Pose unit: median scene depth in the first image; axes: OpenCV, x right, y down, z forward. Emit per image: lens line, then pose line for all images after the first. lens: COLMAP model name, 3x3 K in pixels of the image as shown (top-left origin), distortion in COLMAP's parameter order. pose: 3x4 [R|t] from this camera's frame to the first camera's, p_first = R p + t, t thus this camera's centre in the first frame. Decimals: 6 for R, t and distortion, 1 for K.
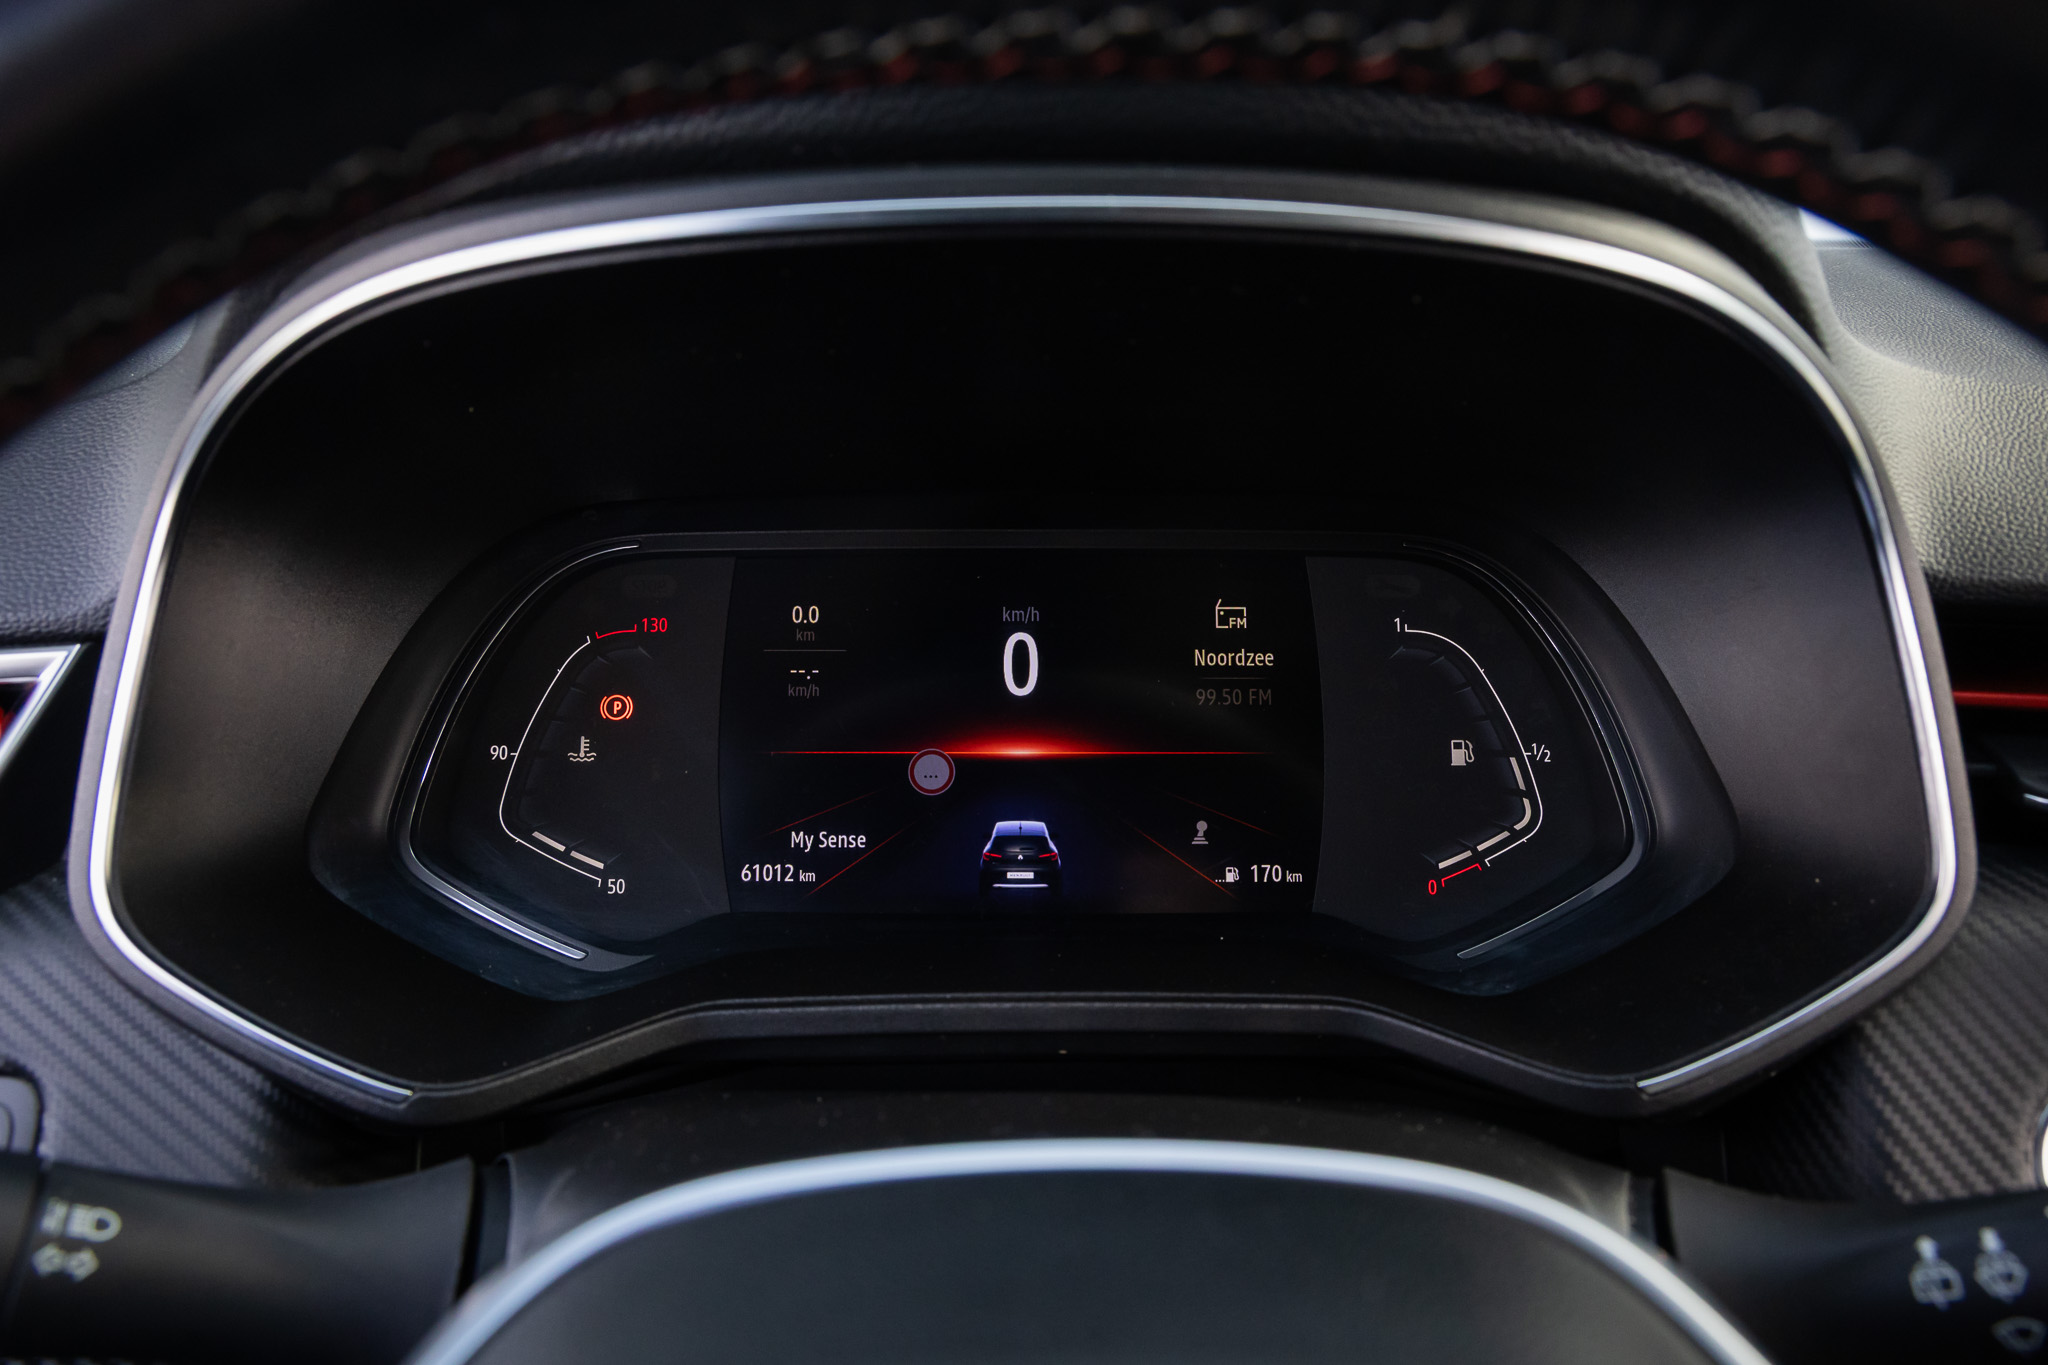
lens RADIAL K [[1540.7, 0, 1019.8], [0, 1540.7, 669.9], [0, 0, 1]] dist [0.009383, 0.006868]
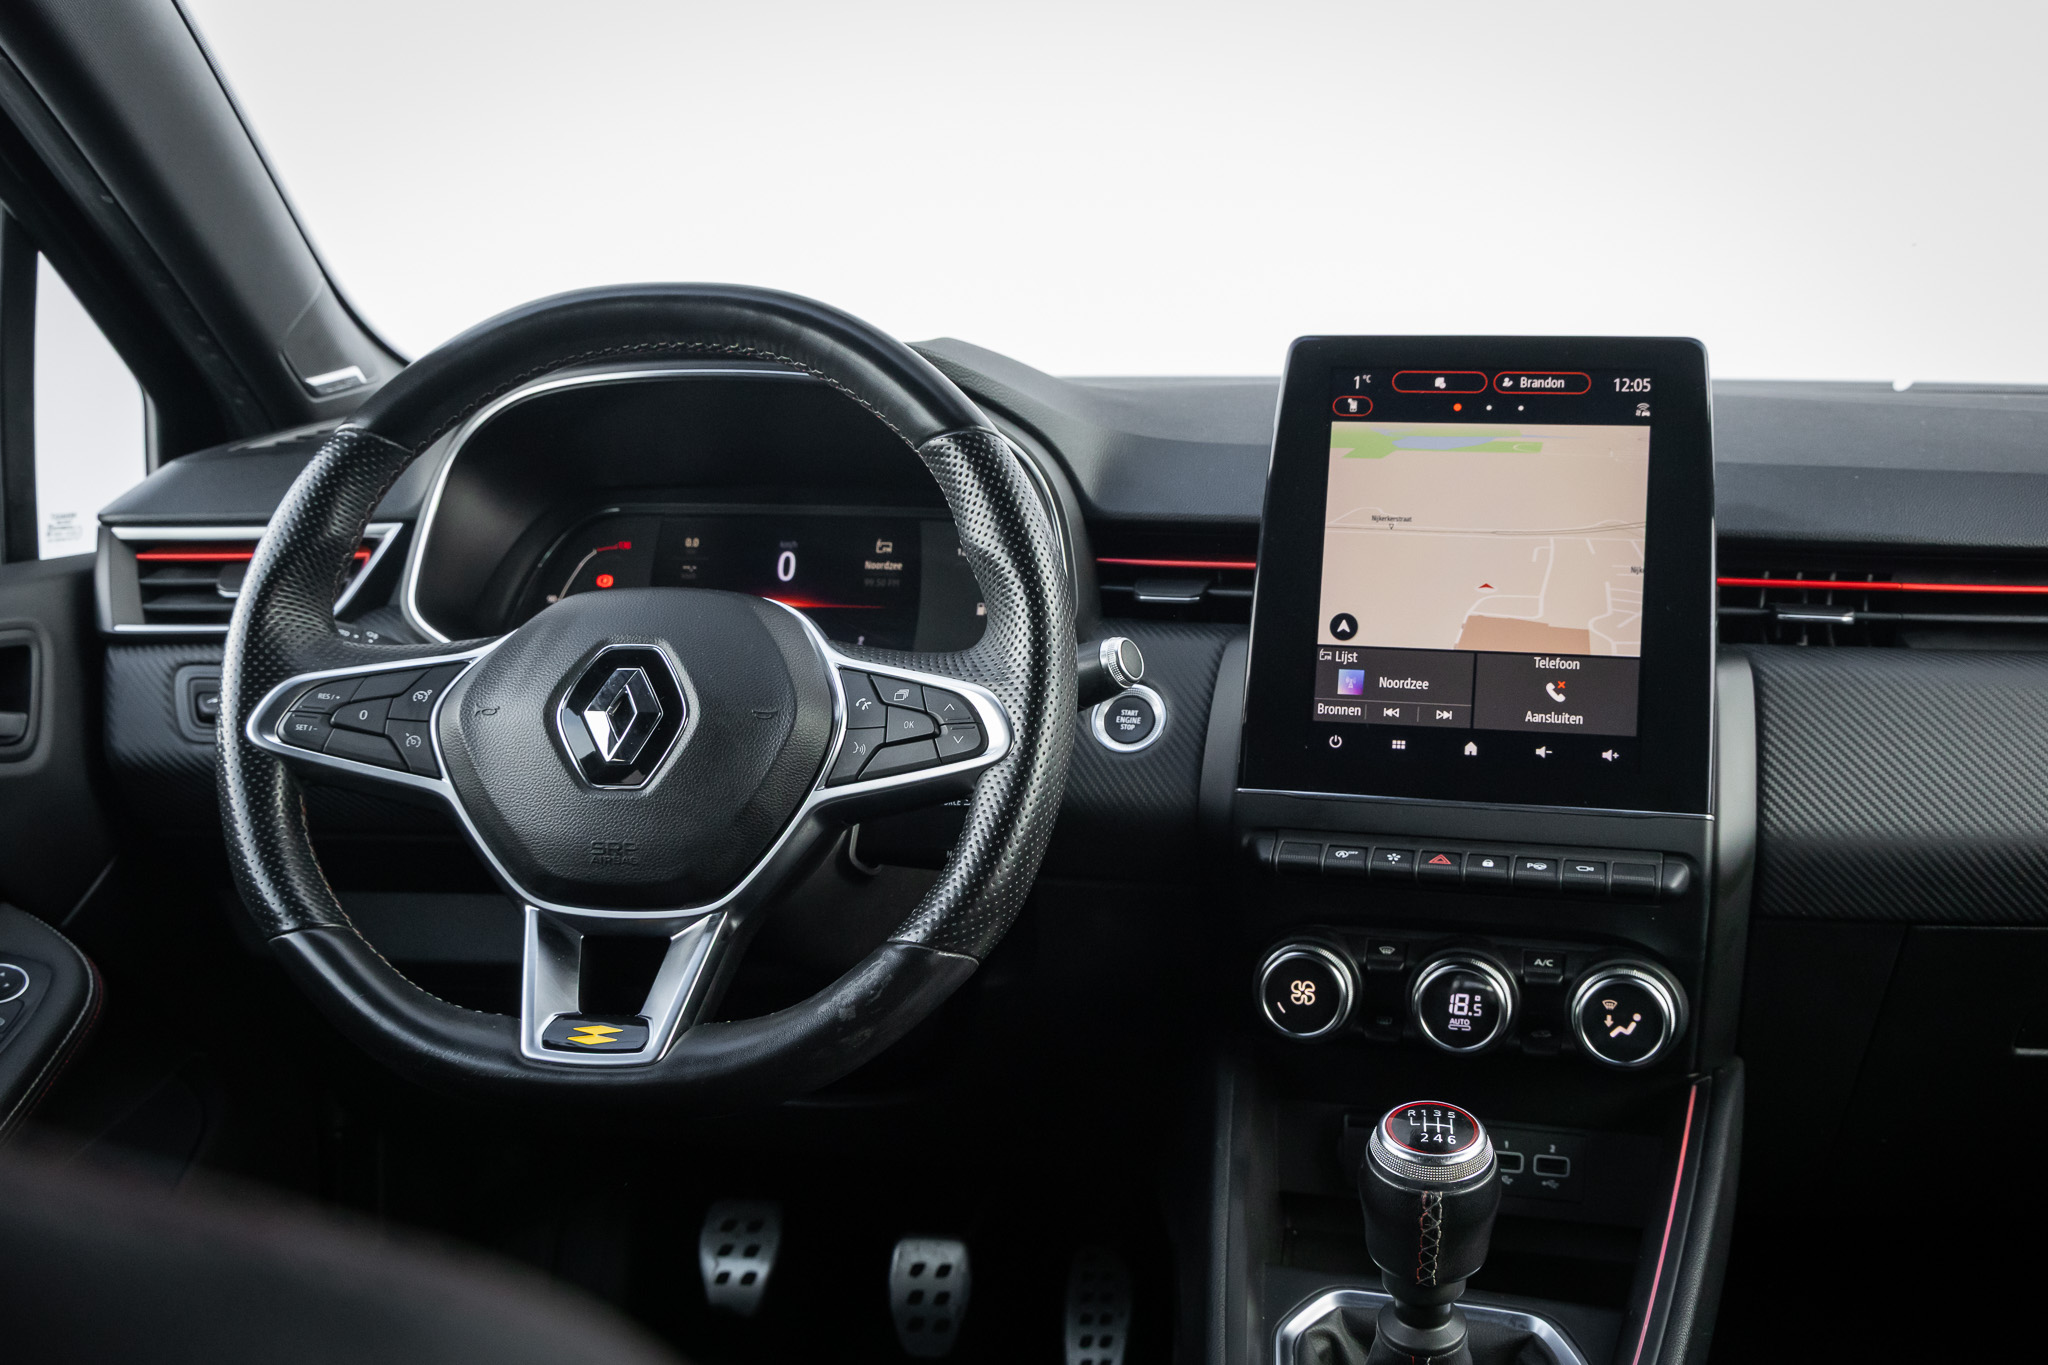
lens RADIAL K [[2317.8, 0, 1025.5], [0, 2317.8, 684.2], [0, 0, 1]] dist [0.003062, 0.000000]
pose [[0.992513, 0.027666, -0.118963, 0.727828], [-0.043208, 0.990556, -0.130124, 0.571365], [0.114239, 0.134290, 0.984335, -2.154092]]
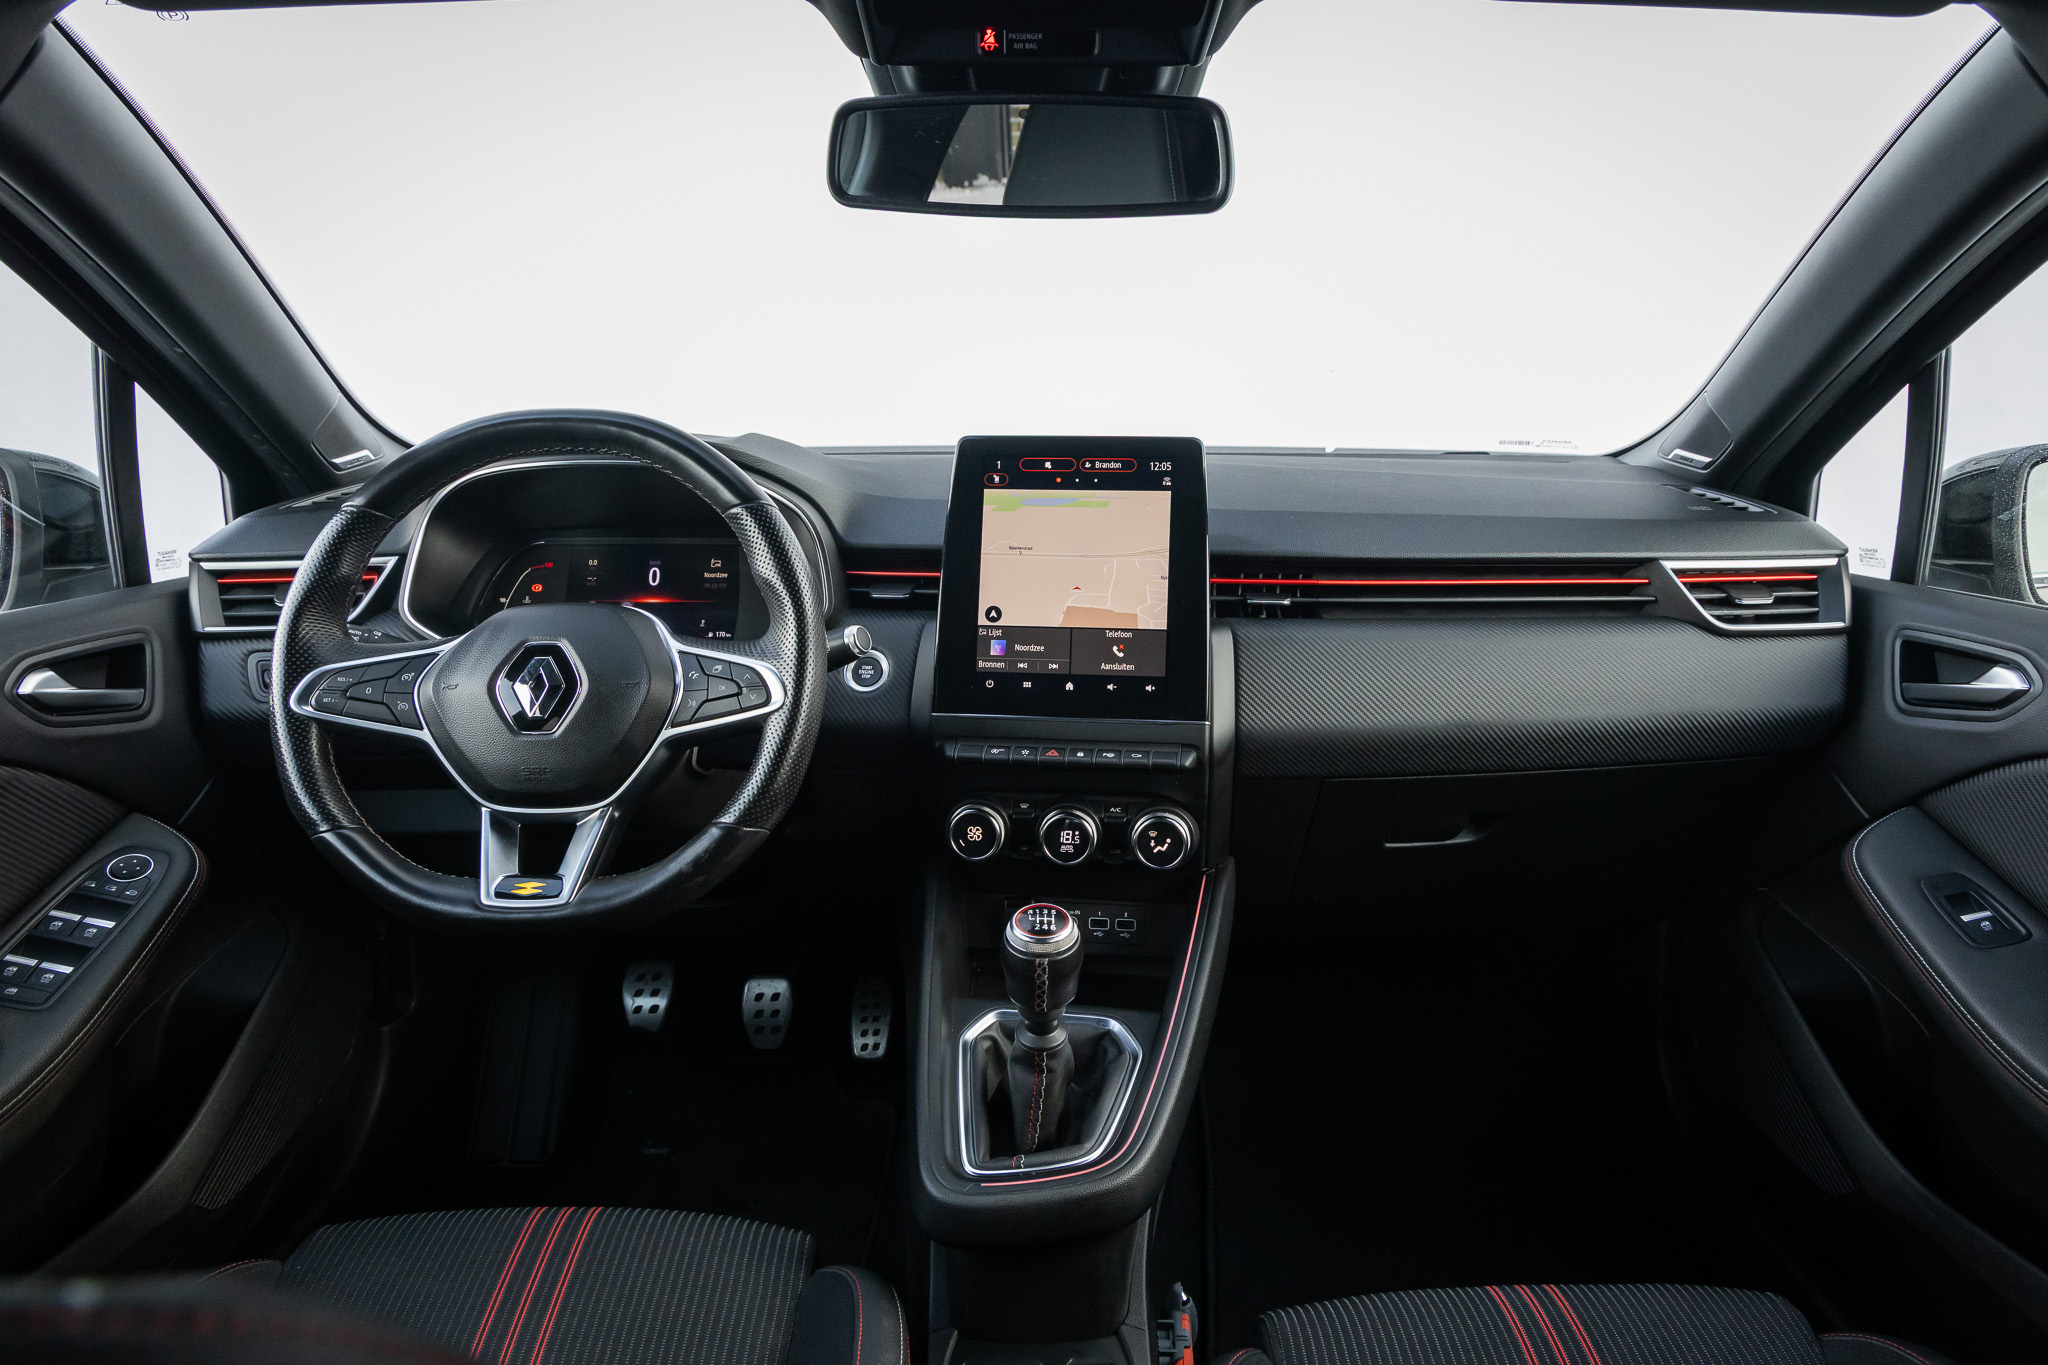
lens RADIAL K [[1413.7, 0, 1048.5], [0, 1413.7, 688.4], [0, 0, 1]] dist [-0.001697, 0.004163]
pose [[0.999784, 0.003537, 0.020482, 0.825519], [-0.002088, 0.997523, -0.070314, 0.470941], [-0.020680, 0.070256, 0.997315, -2.181557]]
